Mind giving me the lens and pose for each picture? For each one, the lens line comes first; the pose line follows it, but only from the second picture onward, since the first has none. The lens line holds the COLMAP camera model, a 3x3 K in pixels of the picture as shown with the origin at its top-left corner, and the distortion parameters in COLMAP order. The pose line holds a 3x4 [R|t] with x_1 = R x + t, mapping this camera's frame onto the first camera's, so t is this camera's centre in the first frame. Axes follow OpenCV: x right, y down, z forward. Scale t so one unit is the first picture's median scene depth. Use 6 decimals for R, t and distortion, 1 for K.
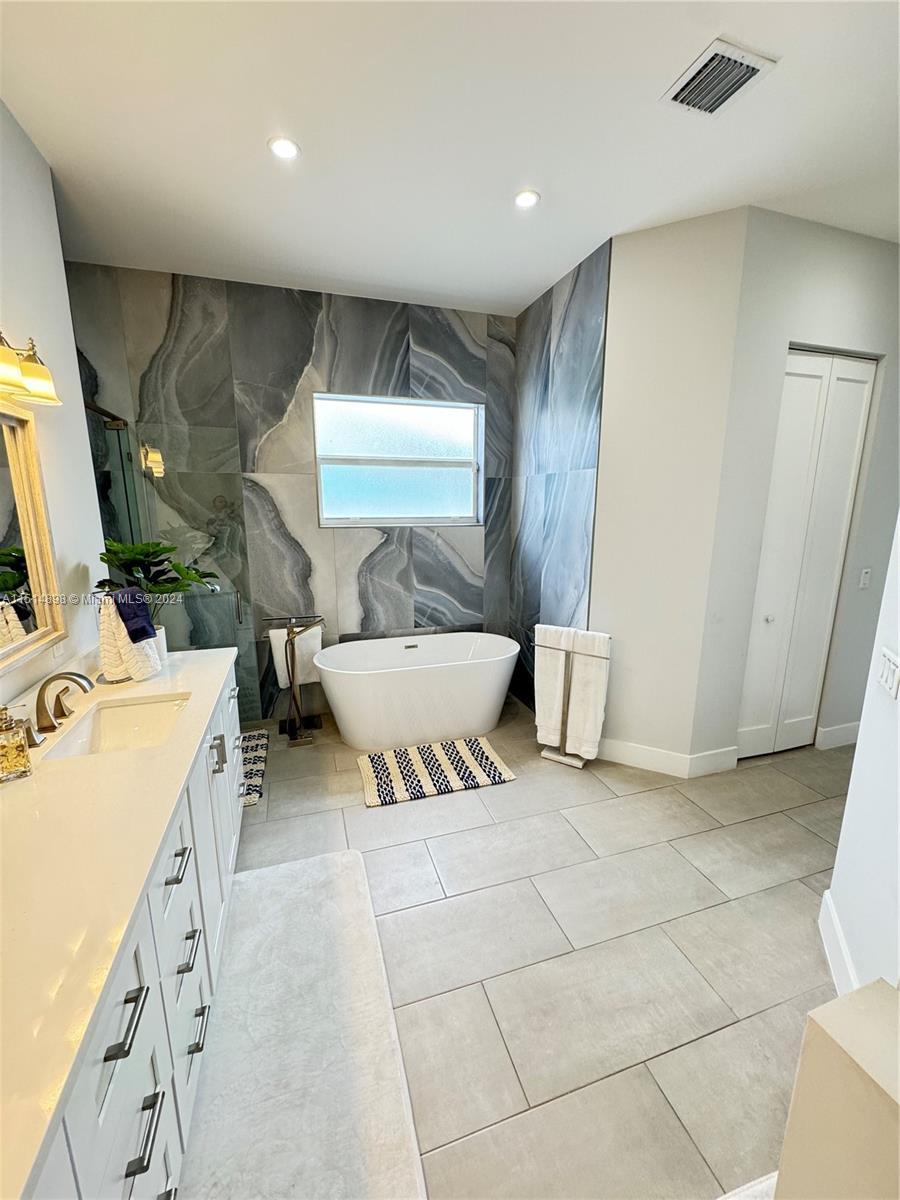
lens RADIAL K [[475.2, 0, 451.4], [0, 475.2, 599.3], [0, 0, 1]] dist [-0.001994, -0.000017]
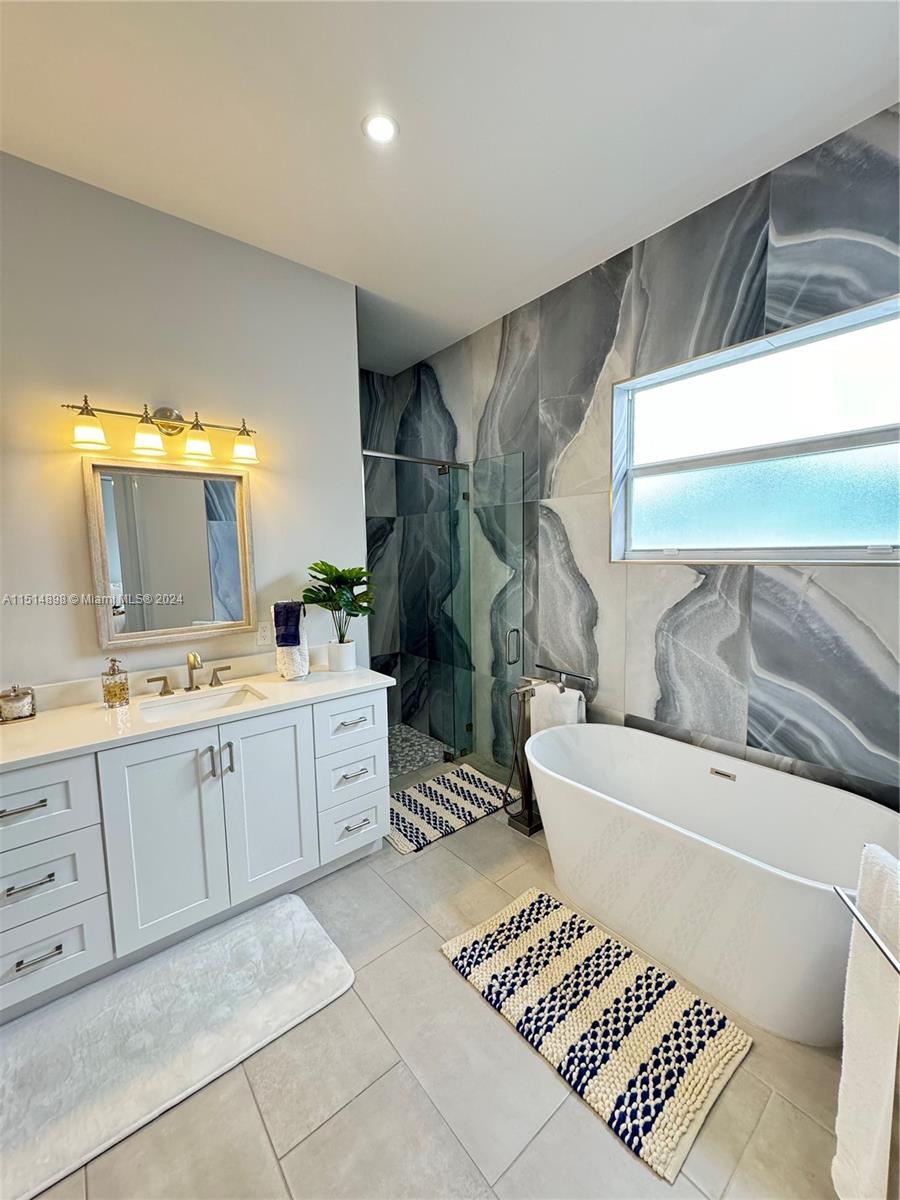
lens RADIAL K [[475.2, 0, 451.4], [0, 475.2, 599.3], [0, 0, 1]] dist [-0.001994, -0.000017]
pose [[0.373110, 0.084673, -0.923915, 0.325427], [-0.169832, 0.985234, 0.021708, -0.068242], [0.912111, 0.148811, 0.381981, 0.504146]]
